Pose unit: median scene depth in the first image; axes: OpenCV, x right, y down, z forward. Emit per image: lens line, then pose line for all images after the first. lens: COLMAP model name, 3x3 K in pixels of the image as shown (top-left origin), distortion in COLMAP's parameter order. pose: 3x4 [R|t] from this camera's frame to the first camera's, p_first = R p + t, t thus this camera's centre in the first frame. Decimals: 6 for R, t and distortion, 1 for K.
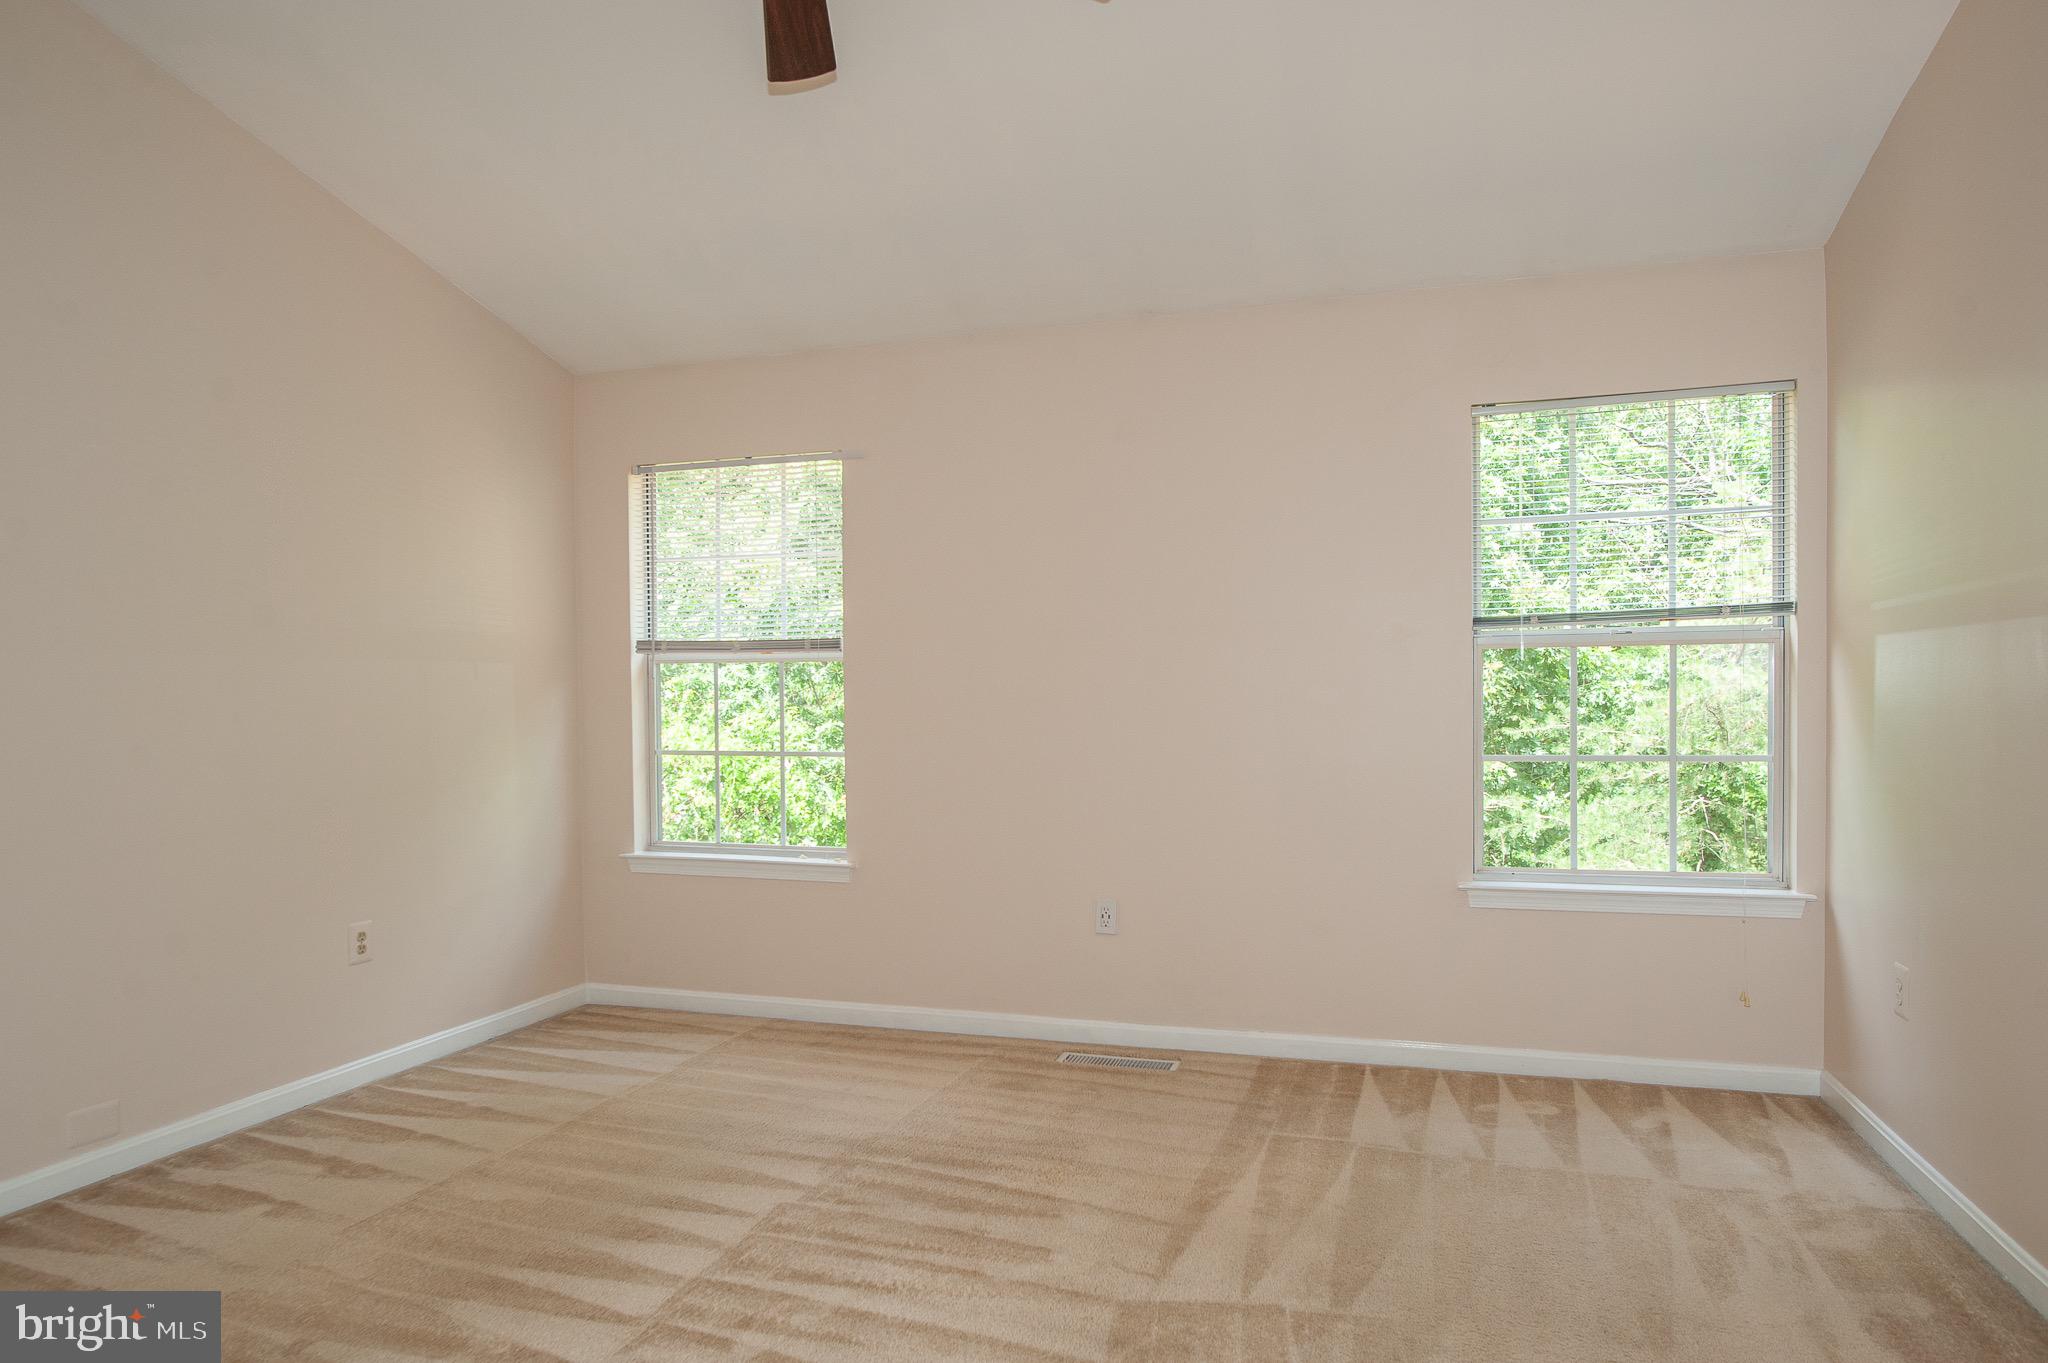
lens RADIAL K [[1209.2, 0, 1025.2], [0, 1209.2, 691.4], [0, 0, 1]] dist [-0.003188, 0.003395]
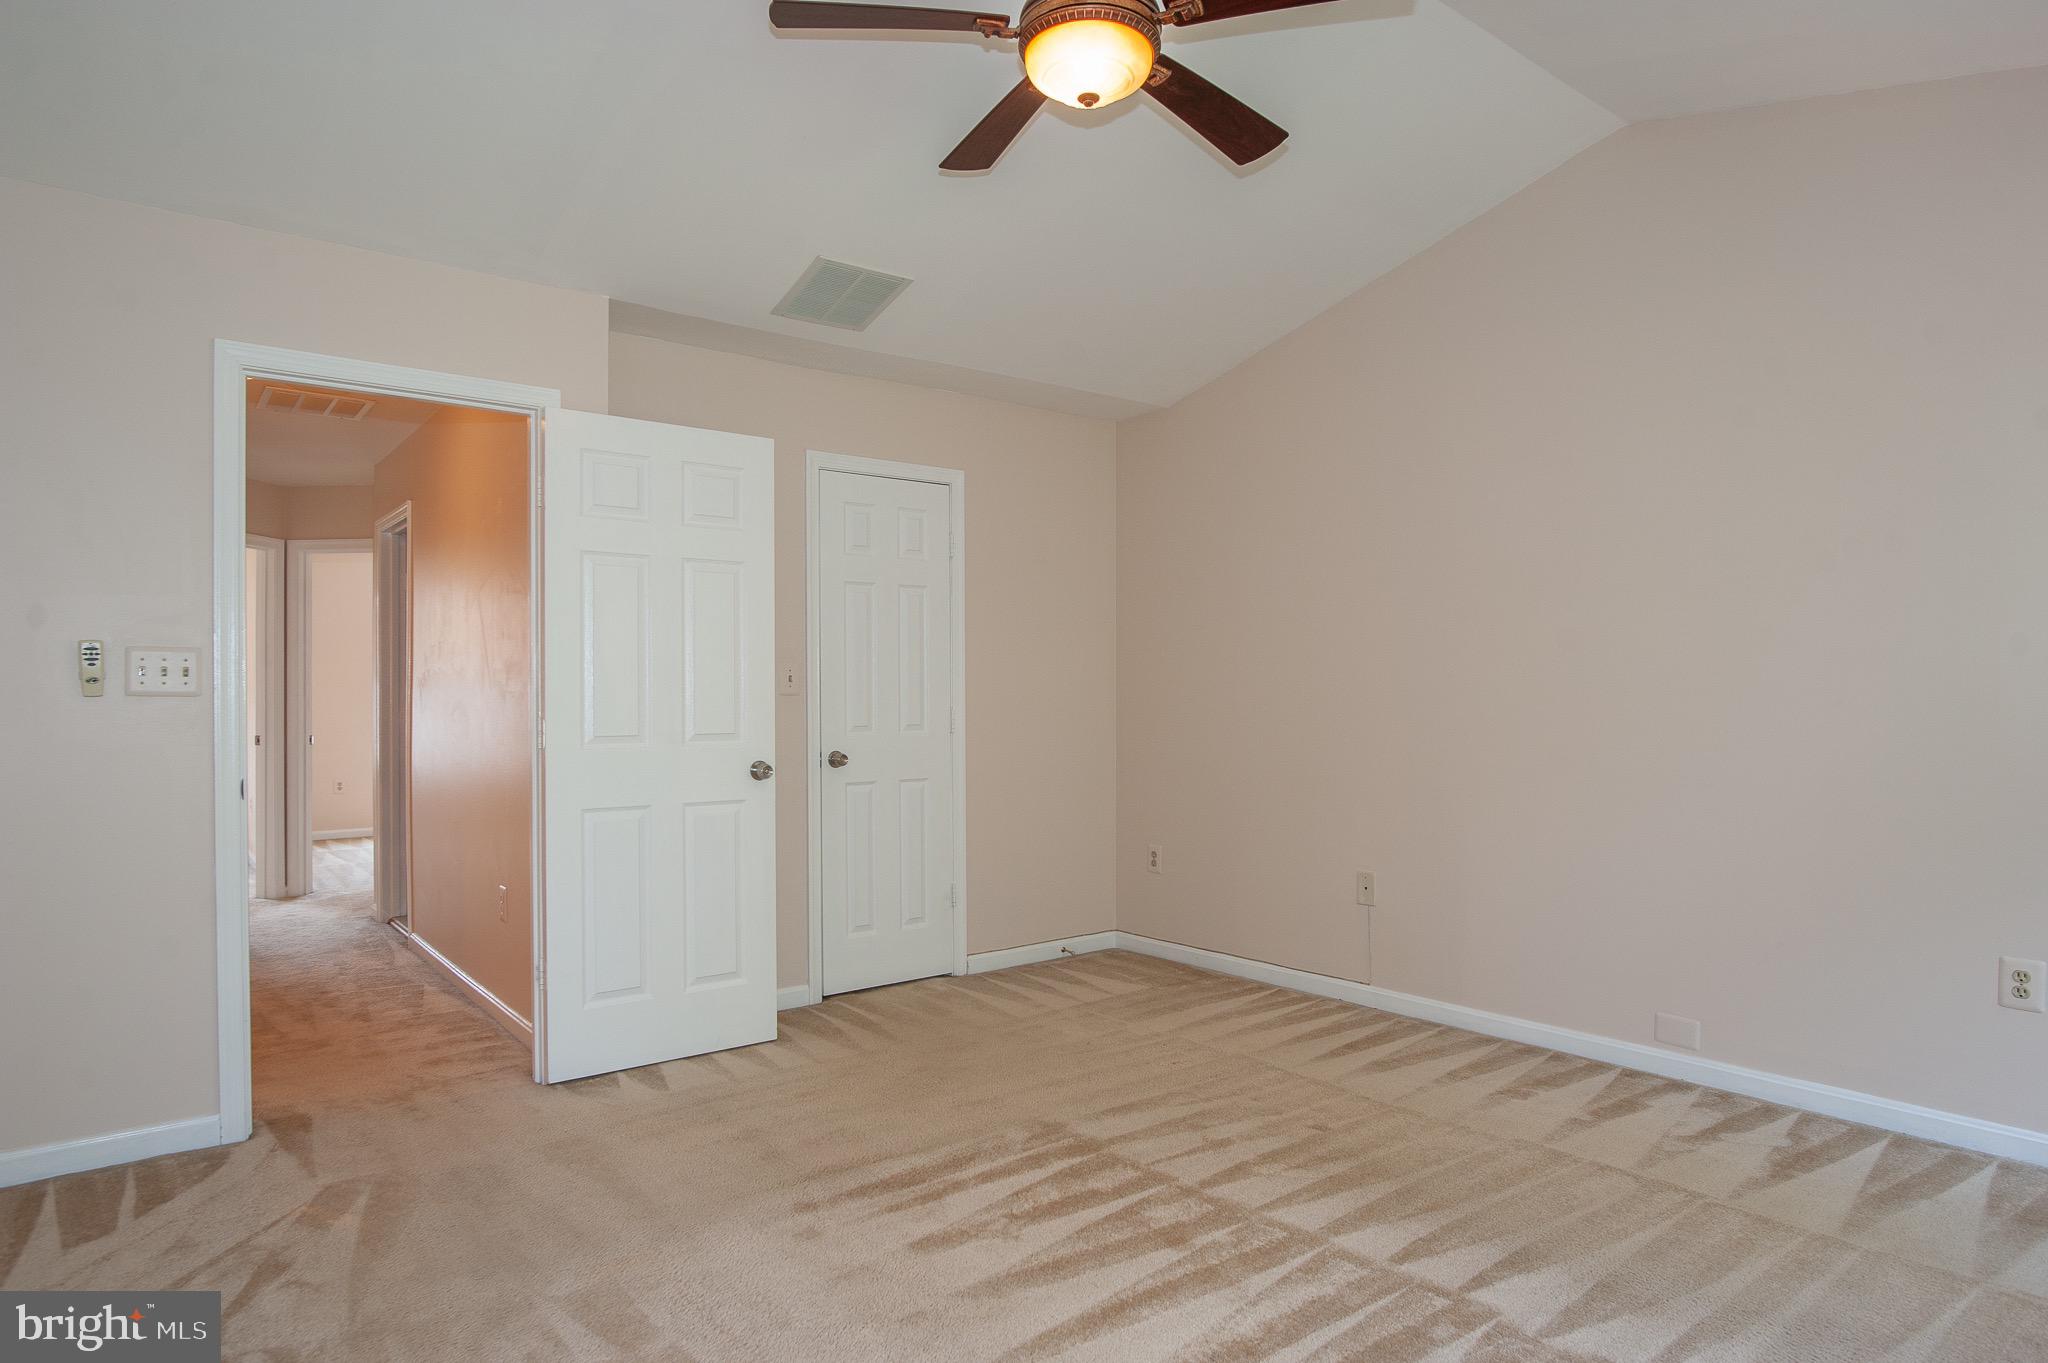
lens RADIAL K [[1209.2, 0, 1021.4], [0, 1209.2, 687.0], [0, 0, 1]] dist [-0.003188, 0.003395]
pose [[-0.548202, -0.004111, -0.836336, 0.587839], [0.003899, 0.999964, -0.007472, 0.018260], [0.836337, -0.007357, -0.548167, 1.083004]]
